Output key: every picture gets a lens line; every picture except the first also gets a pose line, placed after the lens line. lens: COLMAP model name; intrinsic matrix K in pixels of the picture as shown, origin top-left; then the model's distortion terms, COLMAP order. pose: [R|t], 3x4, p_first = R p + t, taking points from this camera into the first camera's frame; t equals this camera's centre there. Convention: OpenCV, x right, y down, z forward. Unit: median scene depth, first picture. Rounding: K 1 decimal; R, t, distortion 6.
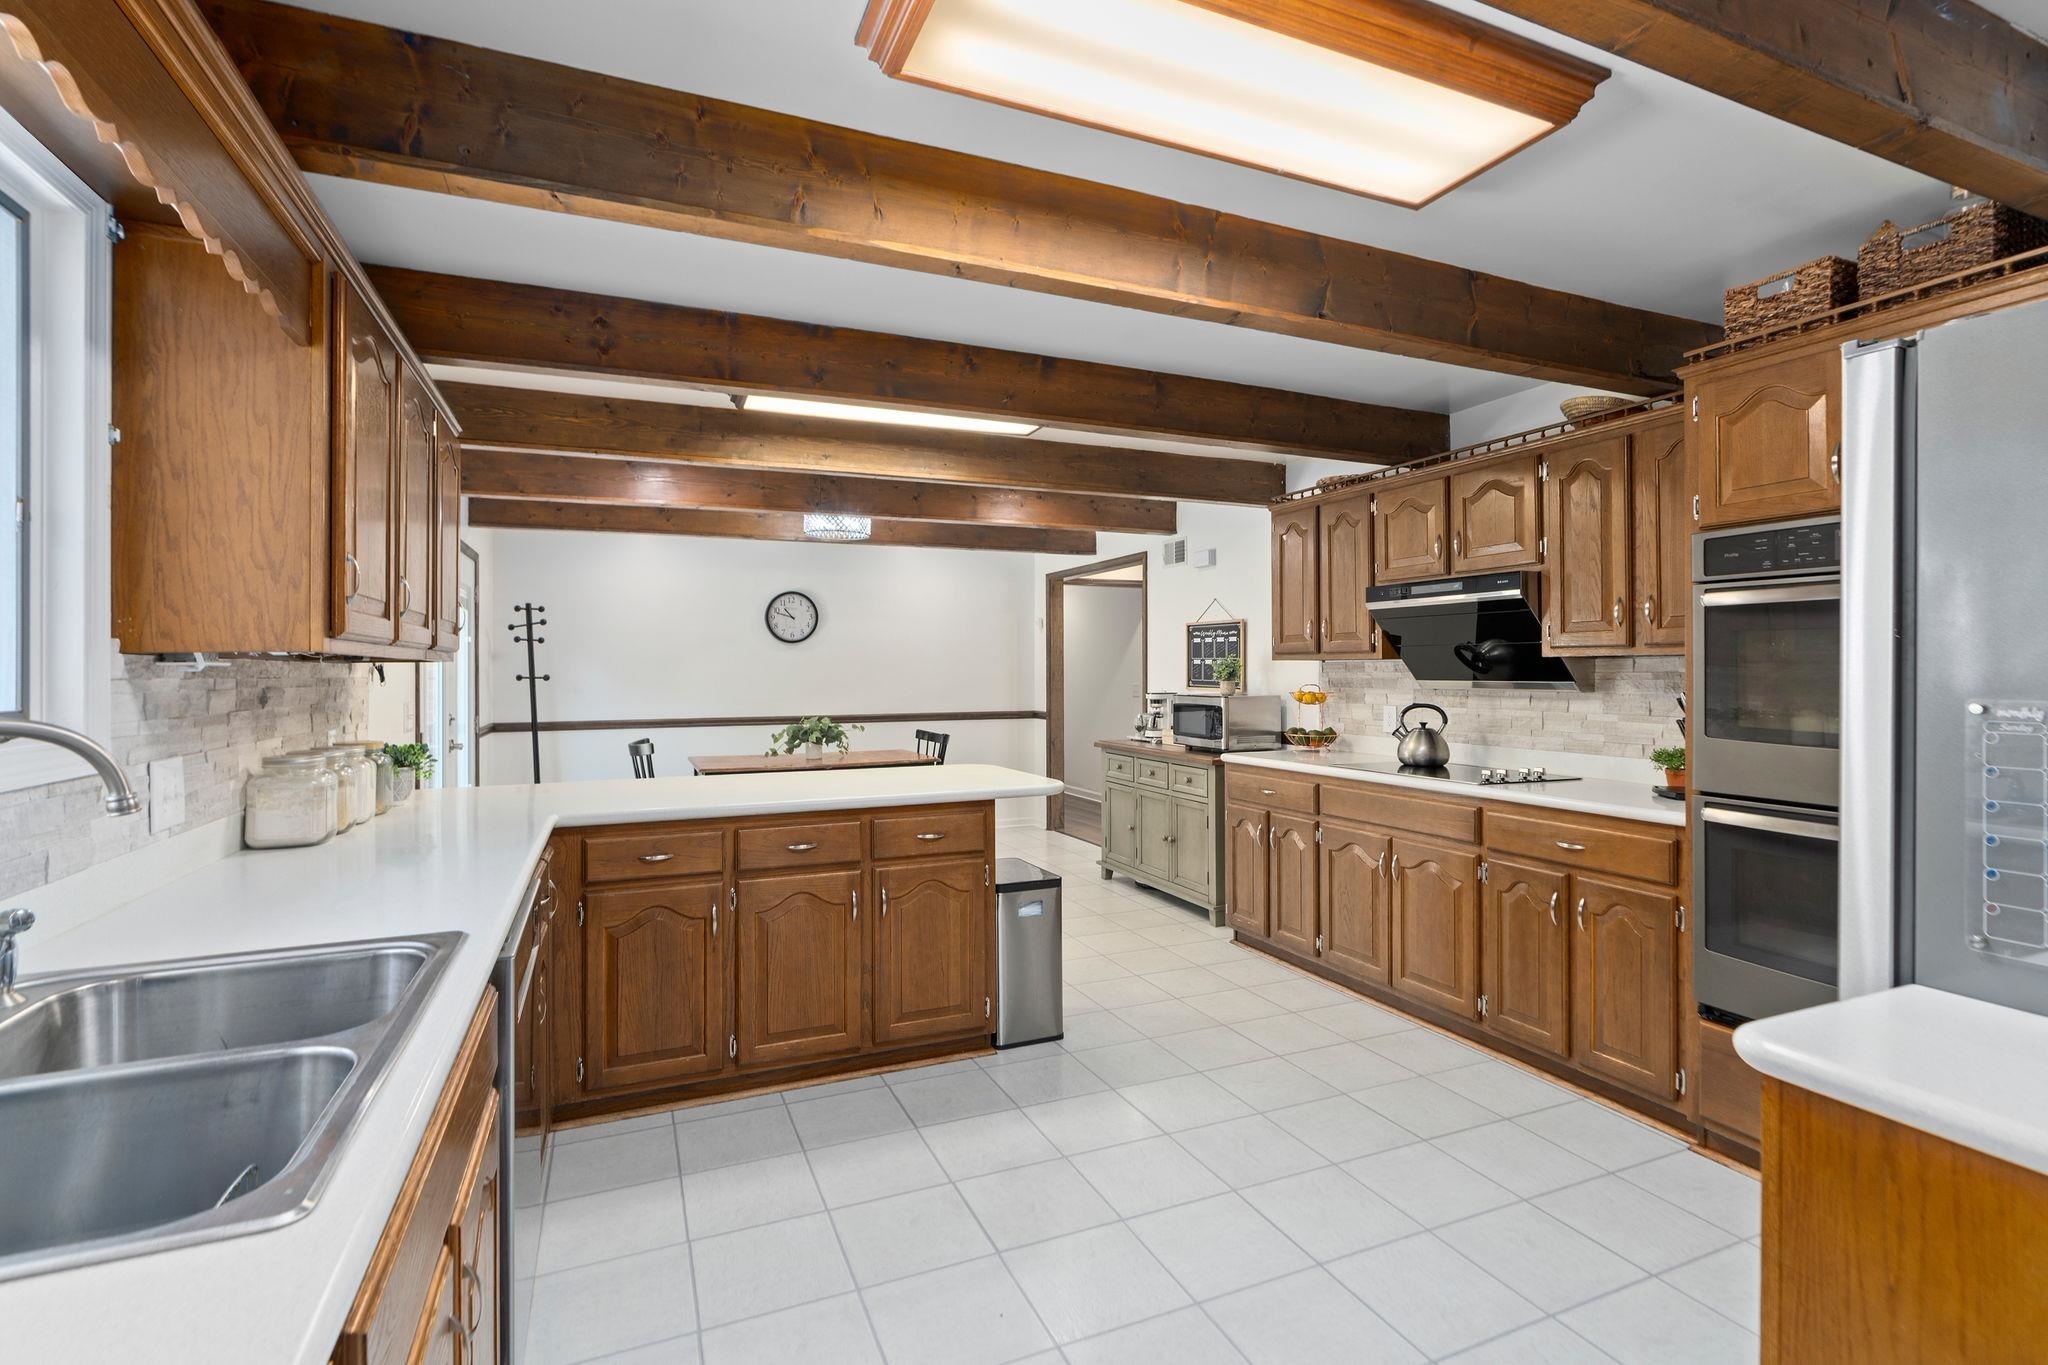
lens RADIAL K [[926.7, 0, 1016.8], [0, 926.7, 674.6], [0, 0, 1]] dist [-0.020295, 0.000452]
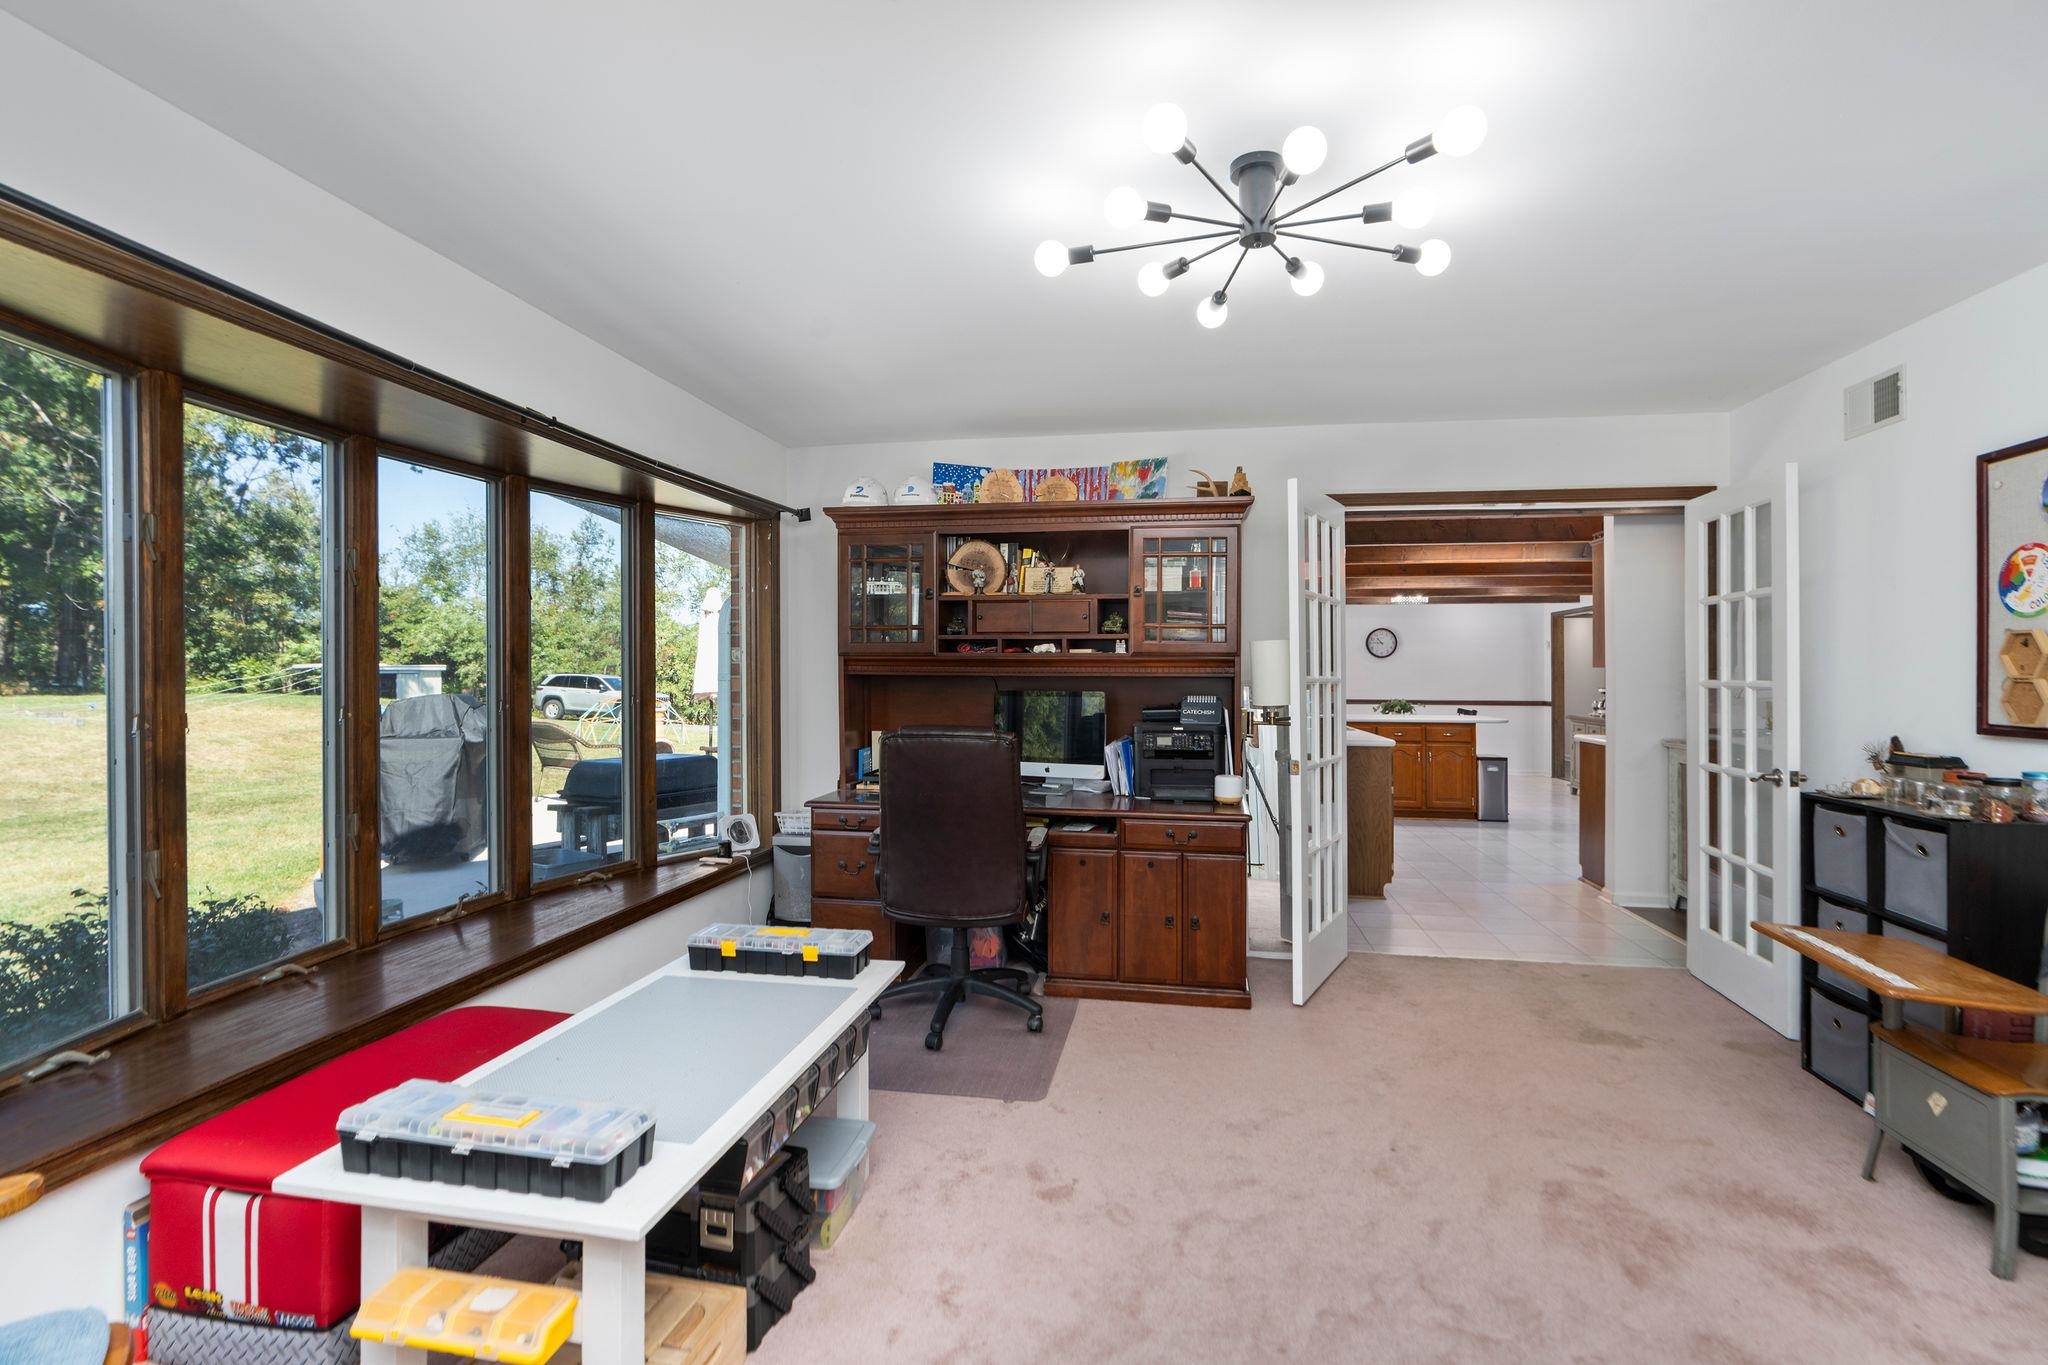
lens RADIAL K [[926.7, 0, 1017.3], [0, 926.7, 669.3], [0, 0, 1]] dist [-0.020295, 0.000452]
pose [[0.834064, 0.005333, -0.551643, 0.147966], [-0.008886, 0.999953, -0.003769, -0.000047], [0.551597, 0.008045, 0.834072, -0.849160]]
